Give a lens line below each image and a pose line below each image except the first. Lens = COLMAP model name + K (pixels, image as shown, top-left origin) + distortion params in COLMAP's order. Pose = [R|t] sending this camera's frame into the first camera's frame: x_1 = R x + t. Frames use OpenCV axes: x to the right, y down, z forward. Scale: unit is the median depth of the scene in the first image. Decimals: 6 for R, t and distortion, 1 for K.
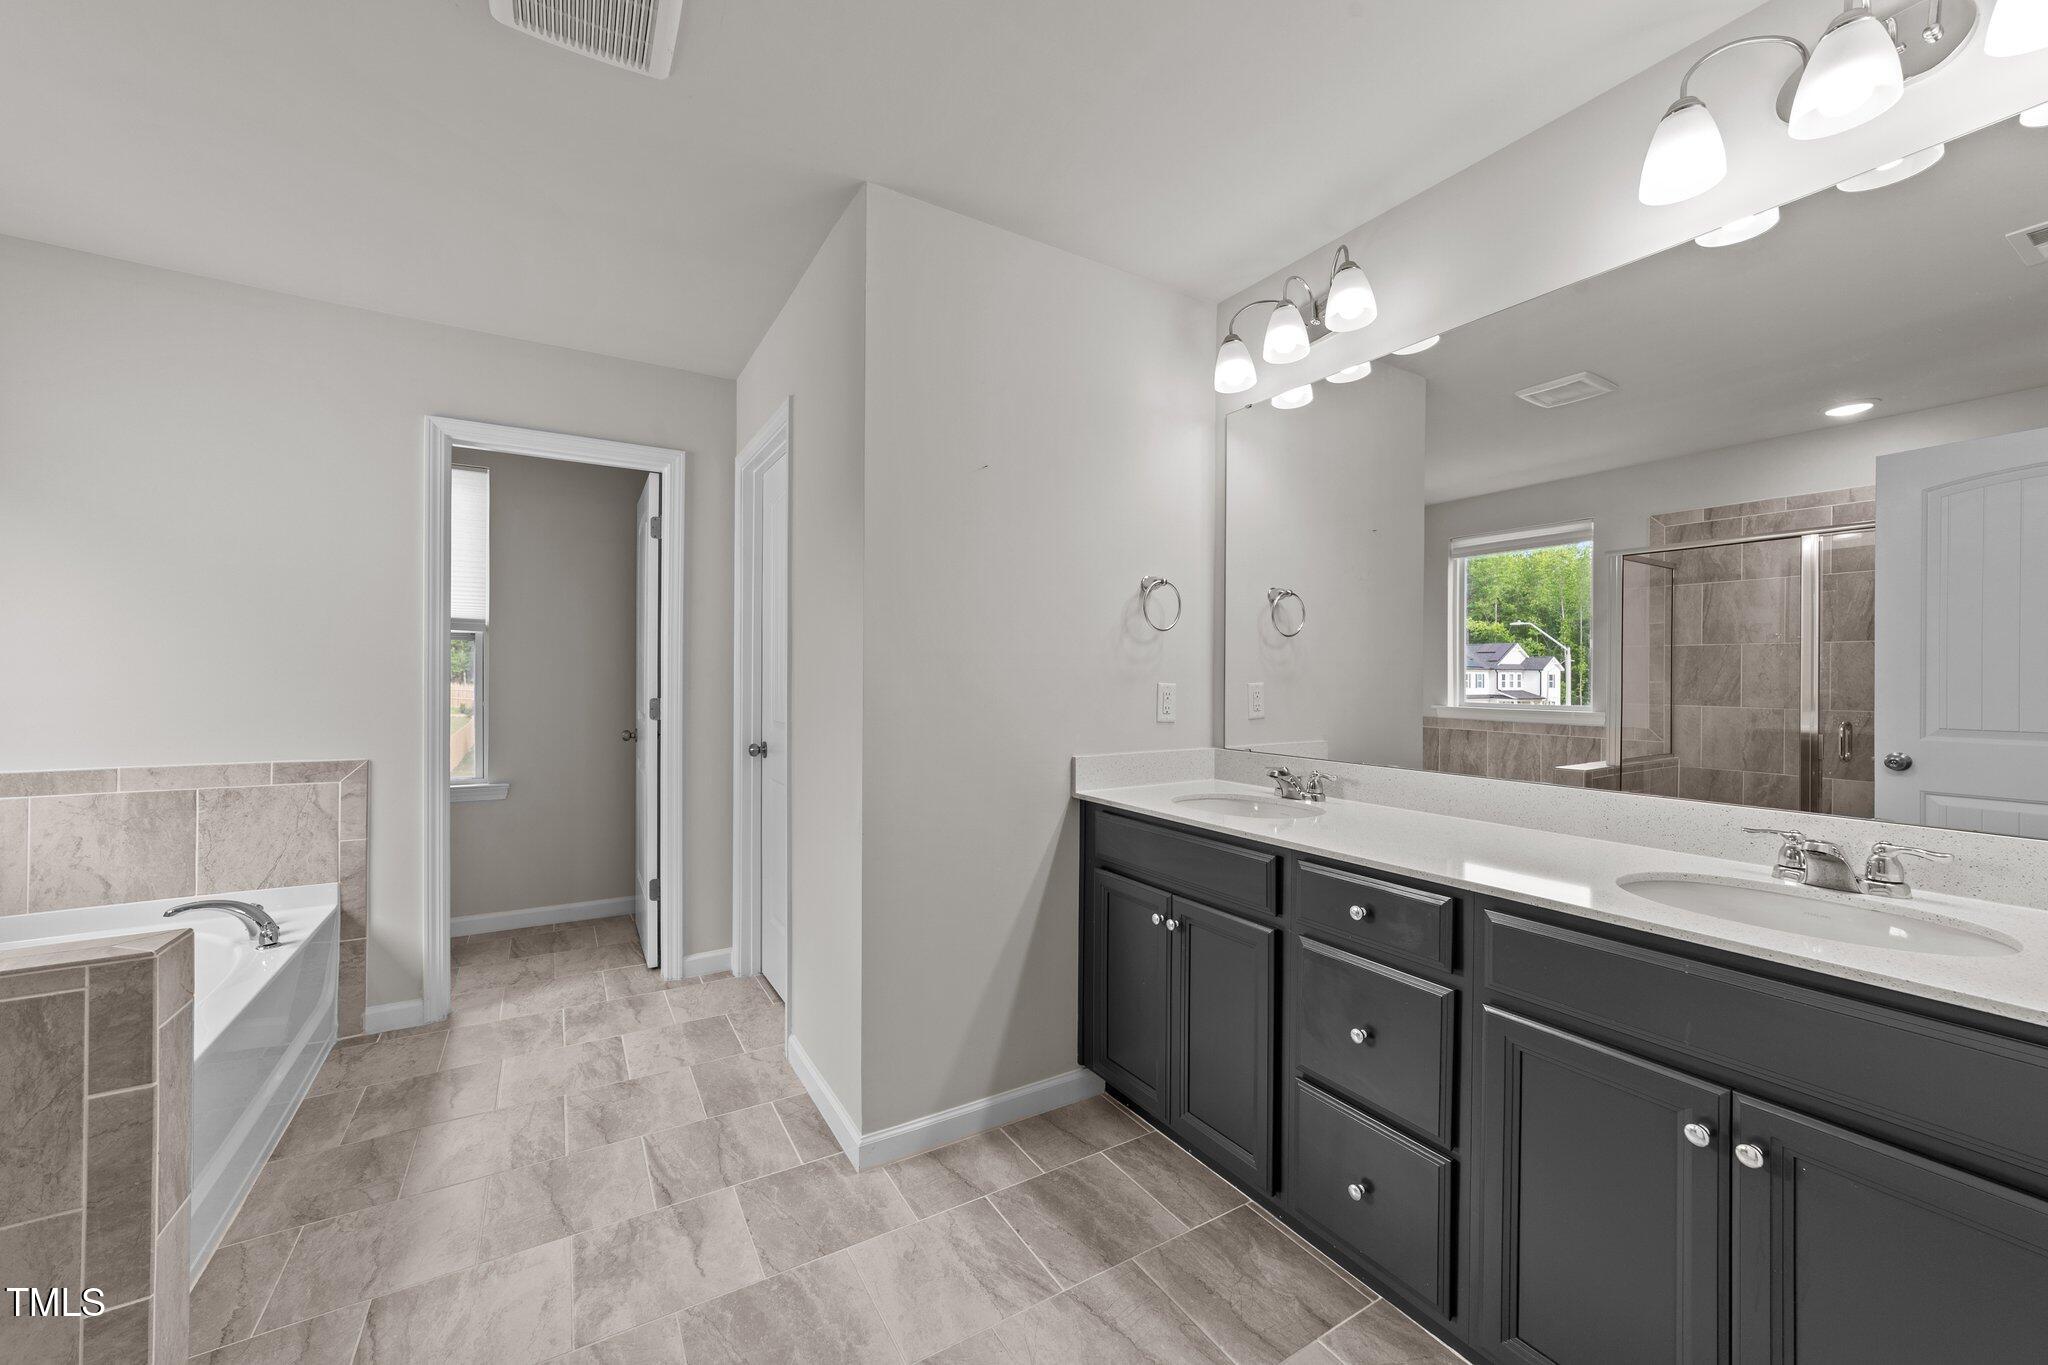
lens RADIAL K [[791.5, 0, 1035.1], [0, 791.5, 673.5], [0, 0, 1]] dist [-0.002598, 0.004136]
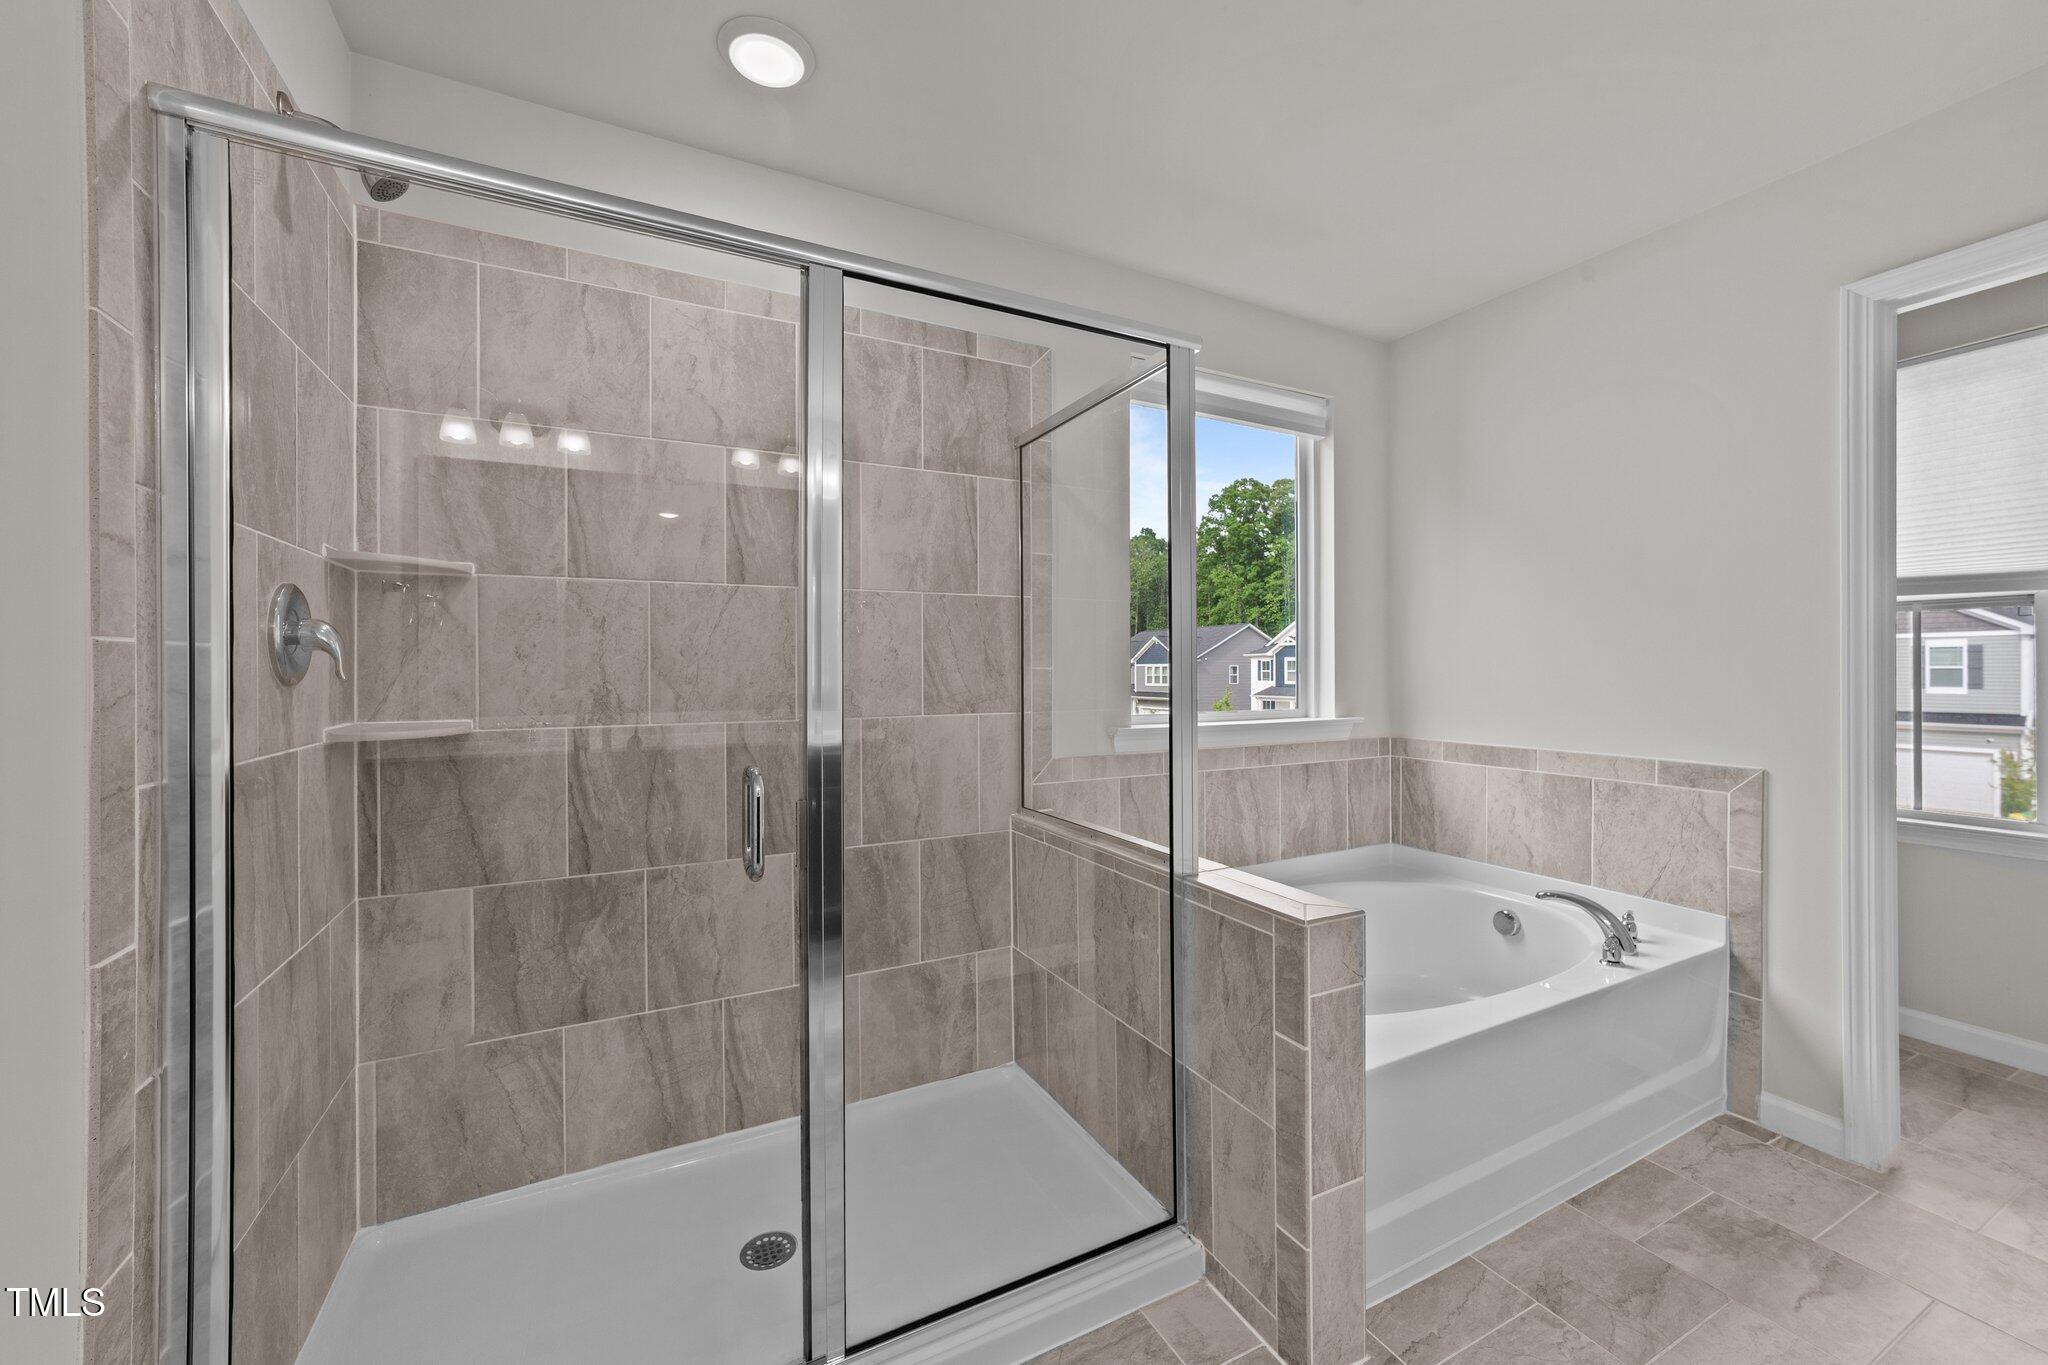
lens RADIAL K [[791.5, 0, 1035.1], [0, 791.5, 673.5], [0, 0, 1]] dist [-0.002598, 0.004136]
pose [[-0.074577, -0.002010, -0.997213, -0.021462], [0.008914, 0.999957, -0.002682, 0.011664], [0.997175, -0.009089, -0.074556, 0.375170]]
